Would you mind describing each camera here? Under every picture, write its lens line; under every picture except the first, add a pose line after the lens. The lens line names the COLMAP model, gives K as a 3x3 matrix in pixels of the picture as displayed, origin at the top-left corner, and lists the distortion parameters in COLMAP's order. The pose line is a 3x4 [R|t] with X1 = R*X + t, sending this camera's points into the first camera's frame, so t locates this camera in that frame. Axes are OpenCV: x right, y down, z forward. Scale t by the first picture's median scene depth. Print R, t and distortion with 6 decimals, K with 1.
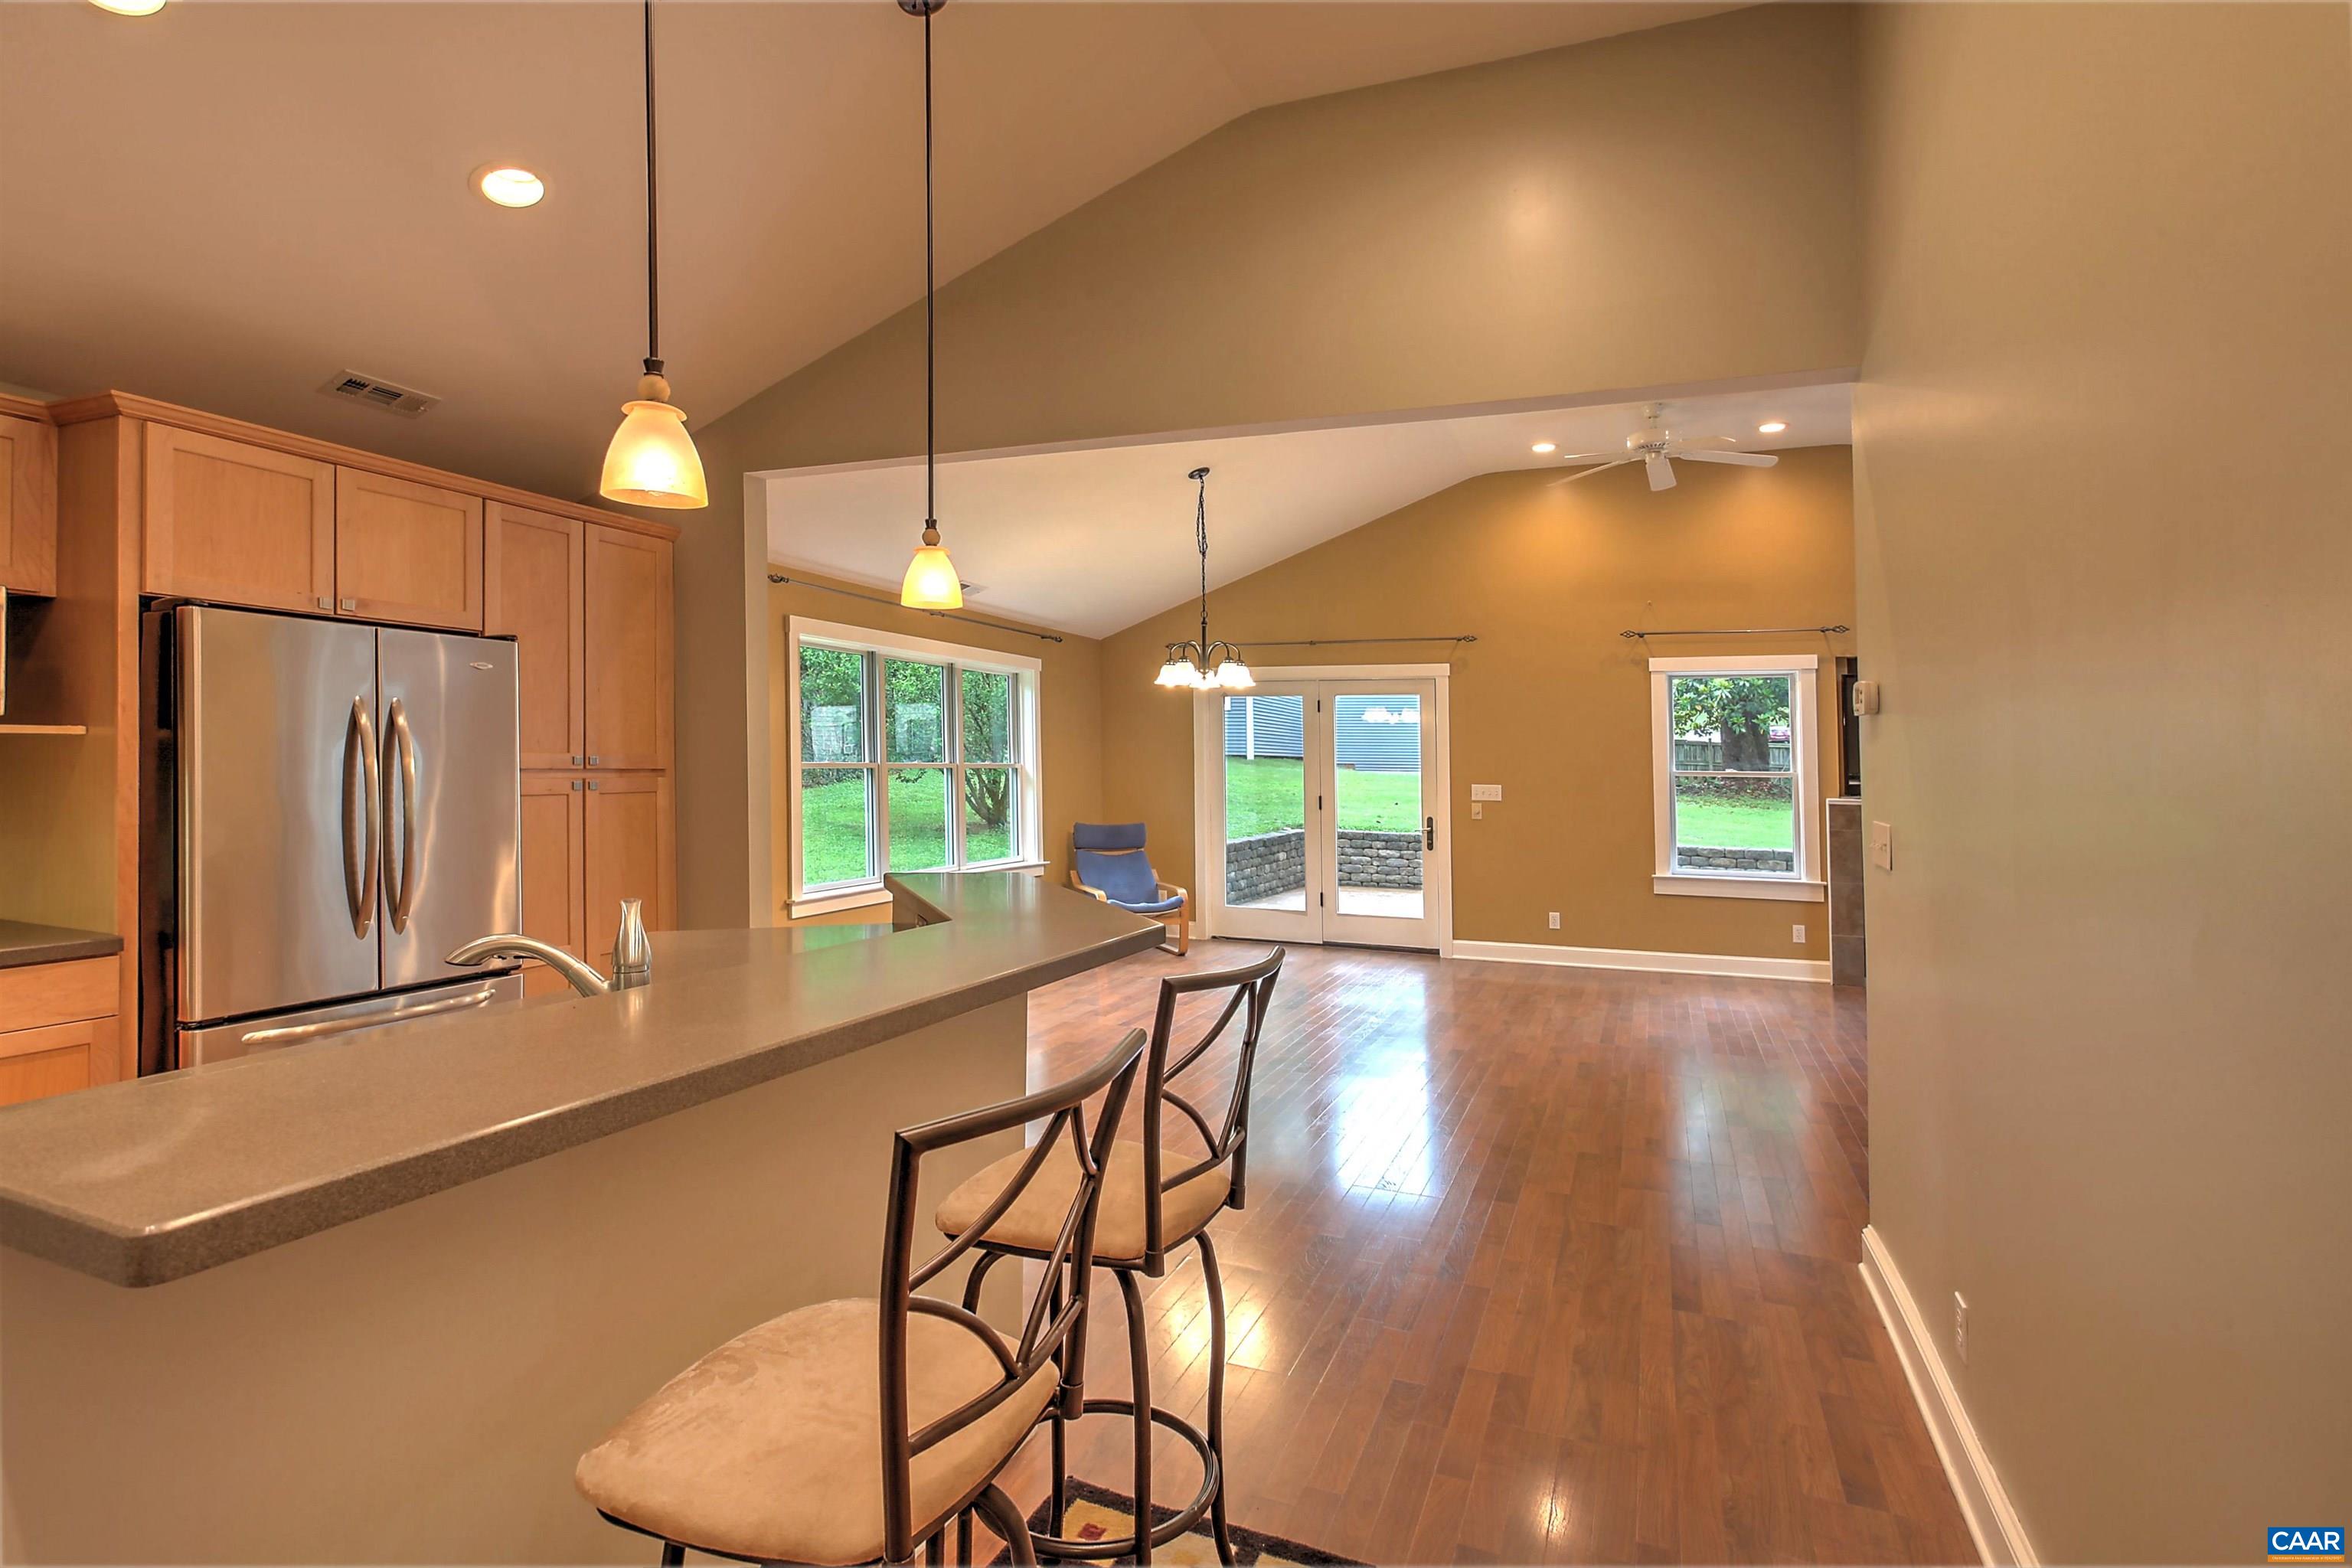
lens RADIAL K [[1151.2, 0, 1169.0], [0, 1151.2, 732.3], [0, 0, 1]] dist [-0.002387, 0.000614]
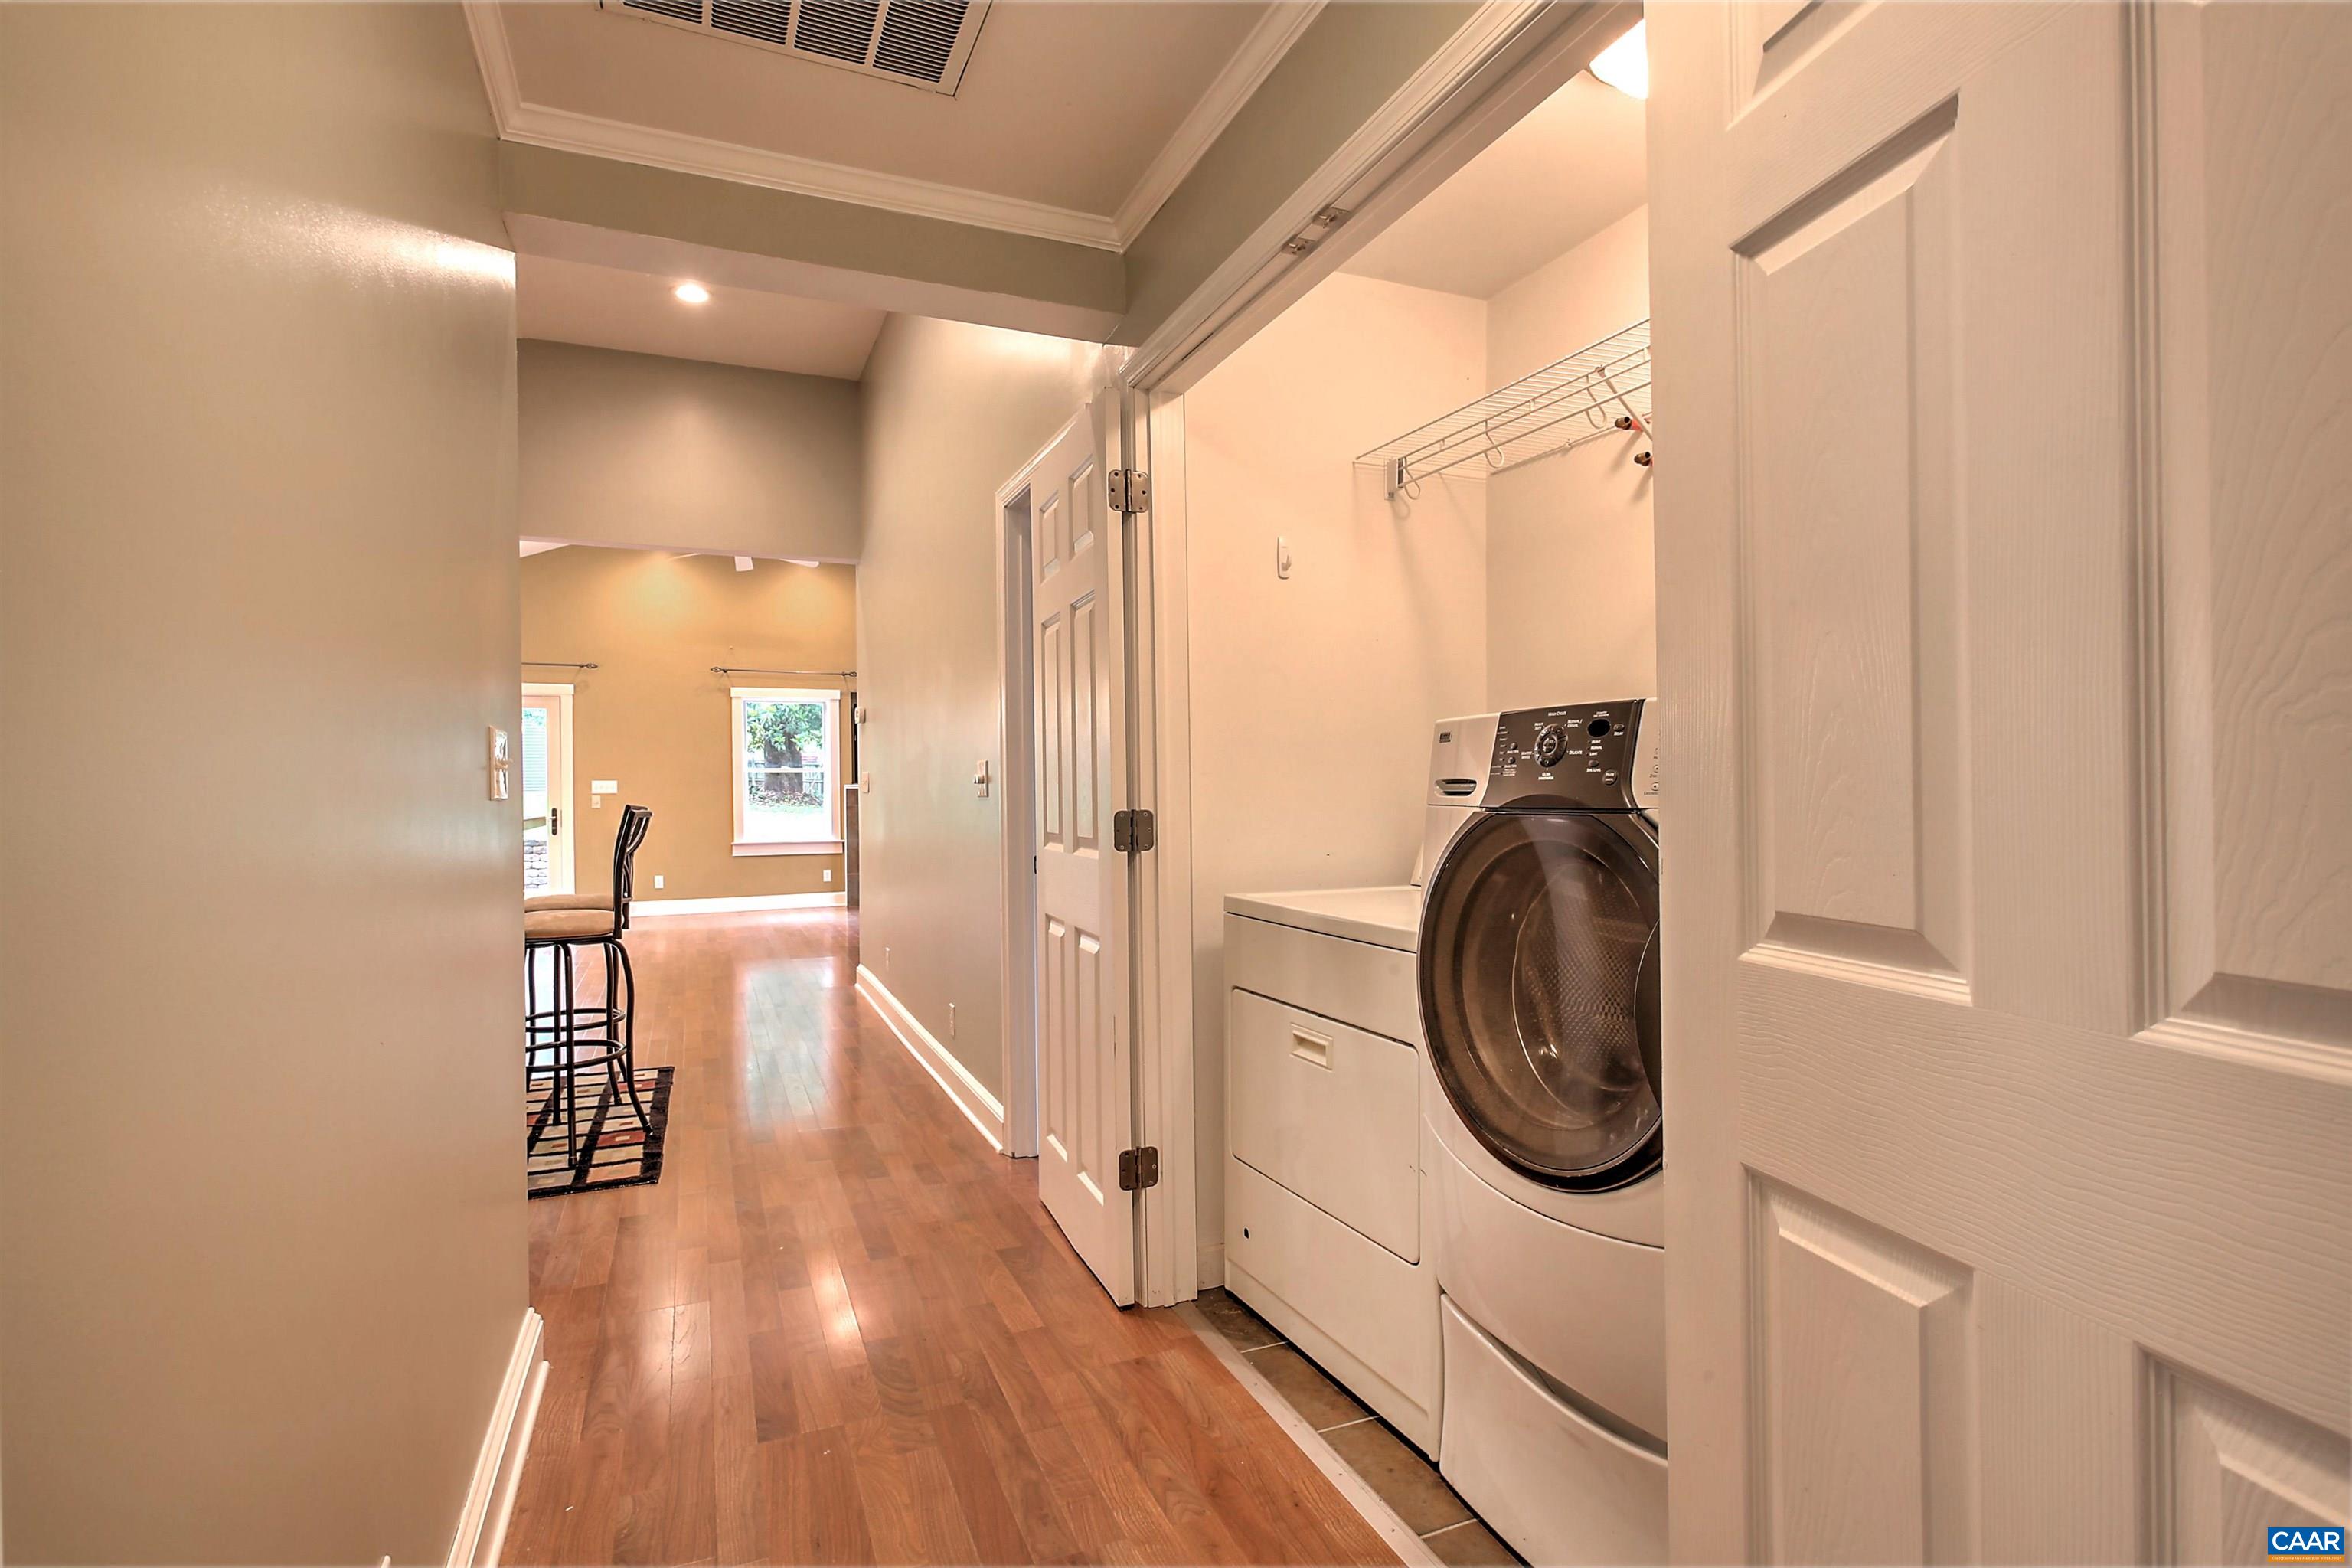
lens RADIAL K [[1135.2, 0, 1148.3], [0, 1135.2, 749.9], [0, 0, 1]] dist [-0.003506, 0.000426]
pose [[0.711877, 0.007206, 0.702268, -0.186271], [-0.001696, 0.999962, -0.008541, 0.021808], [-0.702303, 0.004889, 0.711862, -0.332823]]
